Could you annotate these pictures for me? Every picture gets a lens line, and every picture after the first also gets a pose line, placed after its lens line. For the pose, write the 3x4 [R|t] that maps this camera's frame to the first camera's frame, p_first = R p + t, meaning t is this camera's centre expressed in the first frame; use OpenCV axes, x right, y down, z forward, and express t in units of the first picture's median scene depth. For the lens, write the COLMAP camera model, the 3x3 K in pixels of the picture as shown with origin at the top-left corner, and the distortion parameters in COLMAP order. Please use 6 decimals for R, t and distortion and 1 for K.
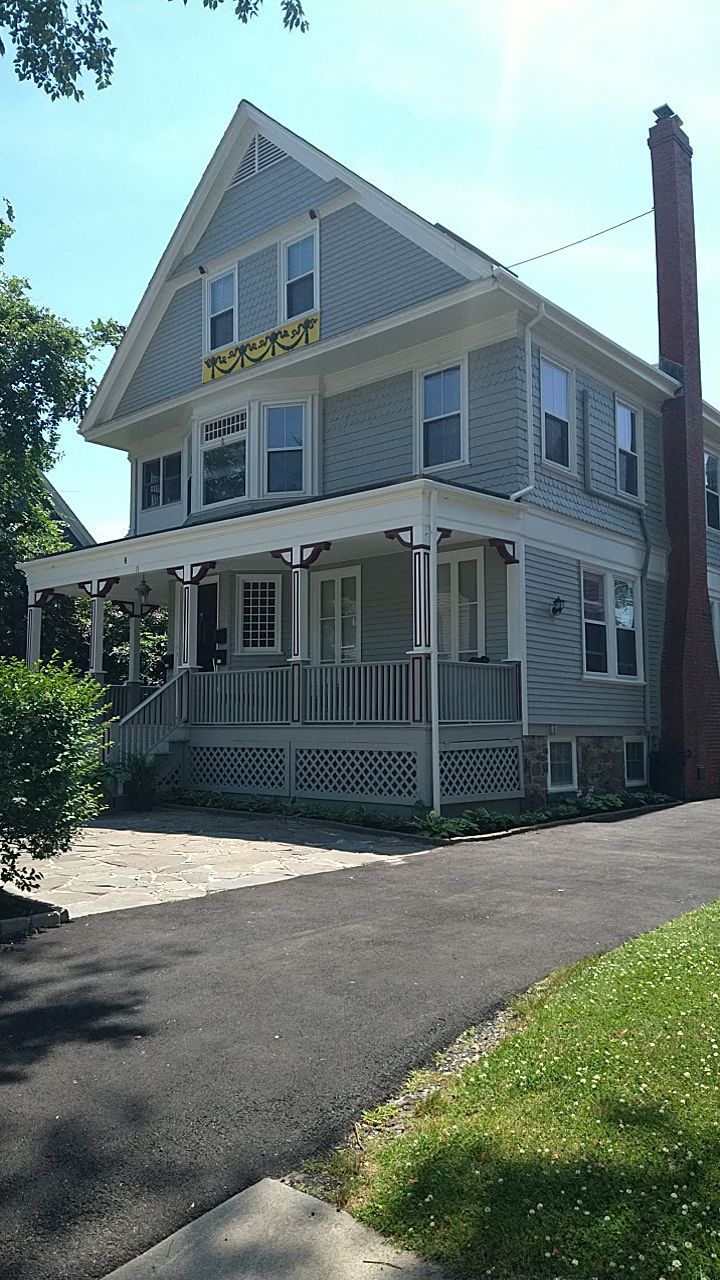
lens RADIAL K [[935.1, 0, 365.4], [0, 935.1, 636.2], [0, 0, 1]] dist [0.104095, -0.142707]
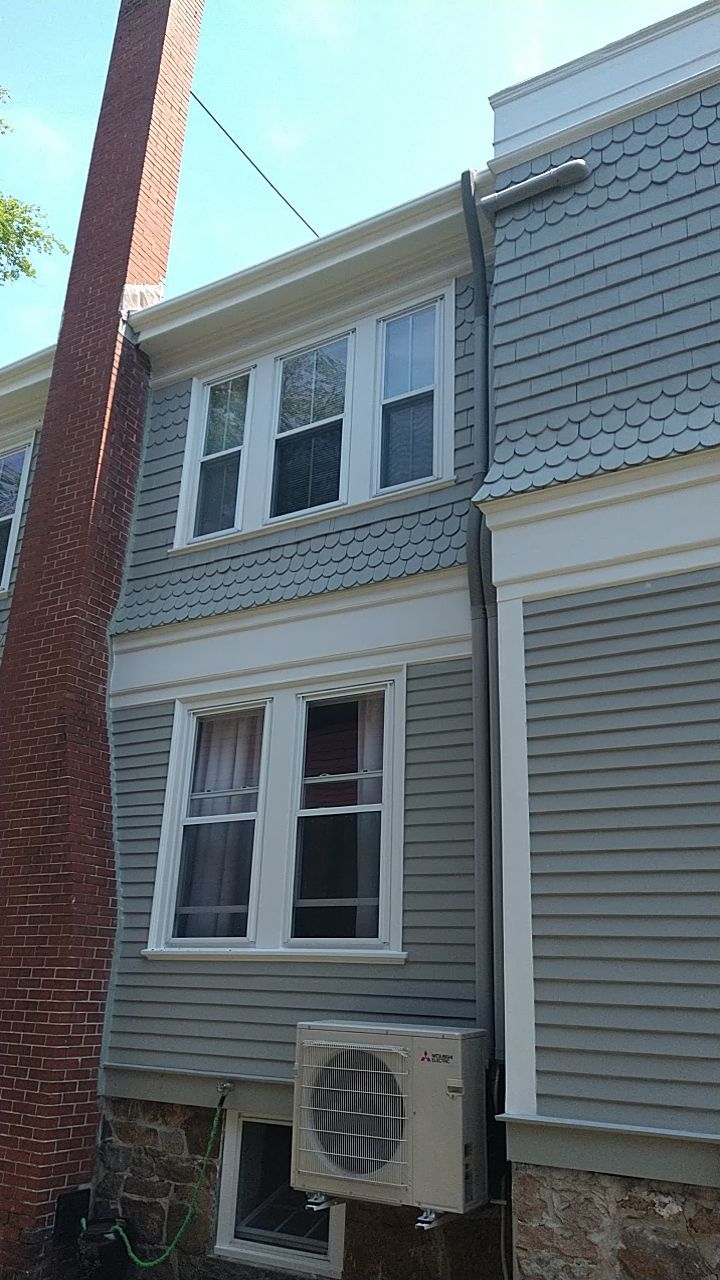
lens RADIAL K [[935.1, 0, 365.4], [0, 935.1, 636.2], [0, 0, 1]] dist [0.104095, -0.142707]
pose [[0.189839, -0.315463, -0.929755, 0.715755], [0.079670, 0.948802, -0.305658, 0.046634], [0.978578, -0.016048, 0.205252, 0.991484]]
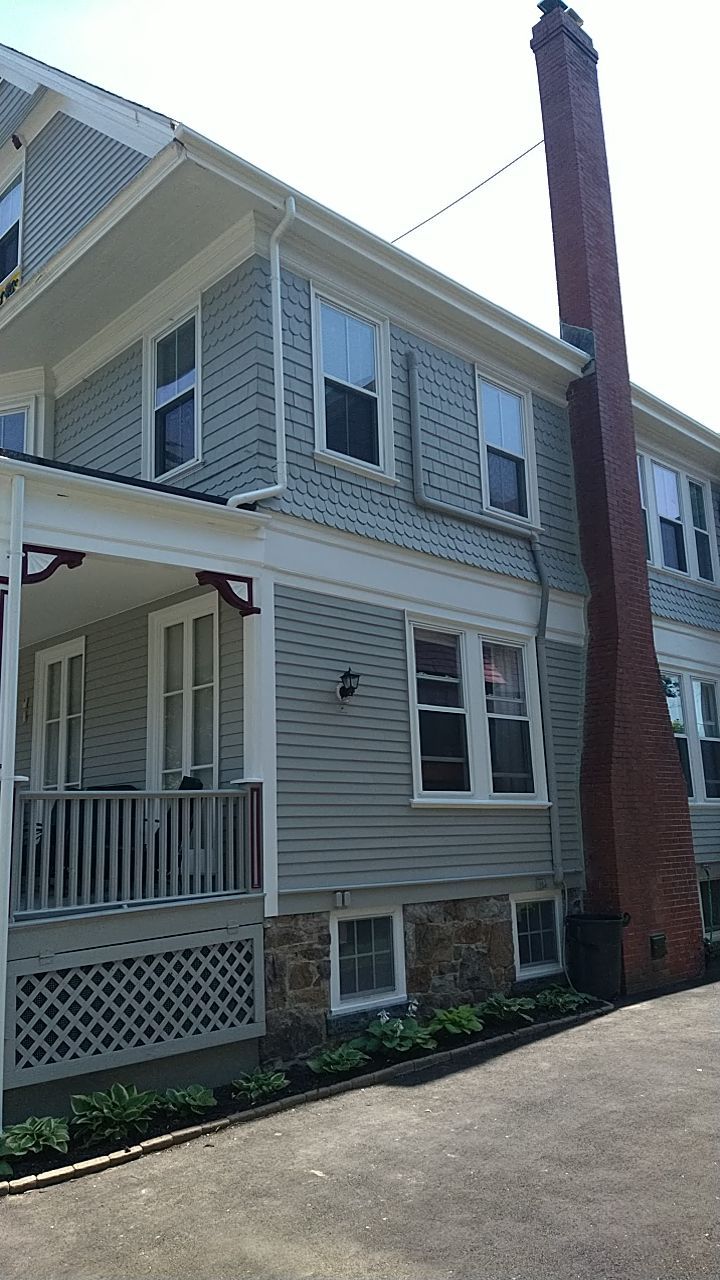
lens RADIAL K [[935.1, 0, 365.4], [0, 935.1, 636.2], [0, 0, 1]] dist [0.104095, -0.142707]
pose [[0.995749, -0.046411, -0.079558, 0.249342], [0.037606, 0.993351, -0.108814, 0.002626], [0.084079, 0.105360, 0.990873, 0.384366]]
